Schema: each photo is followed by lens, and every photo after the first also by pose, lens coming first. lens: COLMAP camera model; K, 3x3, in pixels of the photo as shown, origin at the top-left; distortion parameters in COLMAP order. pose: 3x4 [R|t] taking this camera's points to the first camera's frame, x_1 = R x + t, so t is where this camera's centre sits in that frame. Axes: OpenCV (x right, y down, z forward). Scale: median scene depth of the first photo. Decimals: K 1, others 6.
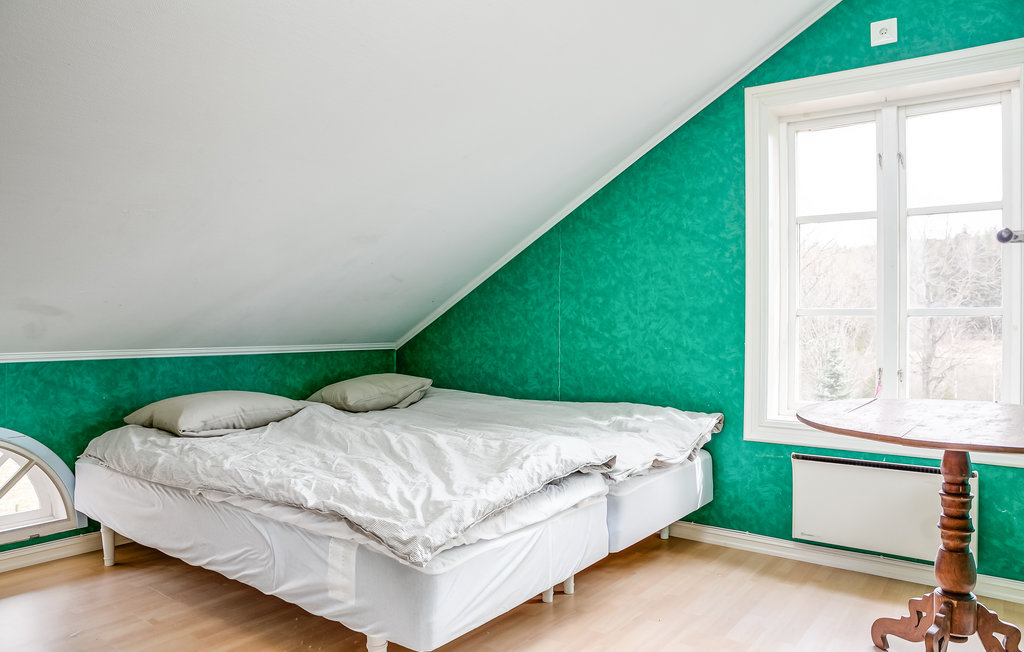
lens RADIAL K [[743.8, 0, 512.0], [0, 743.8, 326.0], [0, 0, 1]] dist [-0.006773, -0.003251]
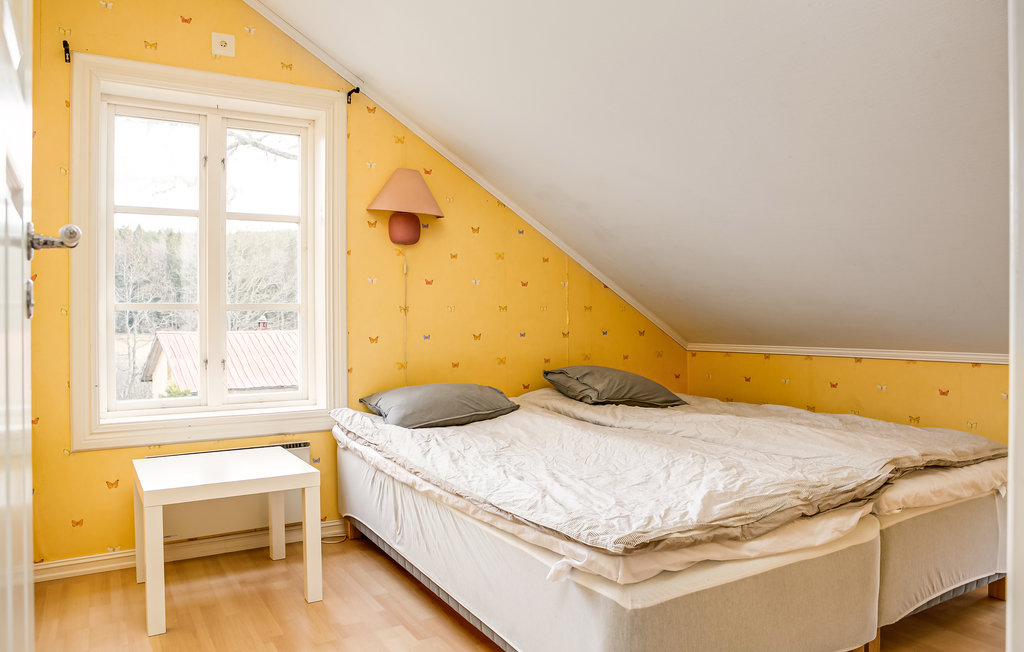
lens RADIAL K [[743.8, 0, 512.0], [0, 743.8, 326.0], [0, 0, 1]] dist [-0.006773, -0.003251]
pose [[0.416715, -0.016618, 0.908885, -0.282638], [0.015598, 0.999816, 0.011129, 0.002831], [-0.908903, 0.009539, 0.416898, 0.166754]]
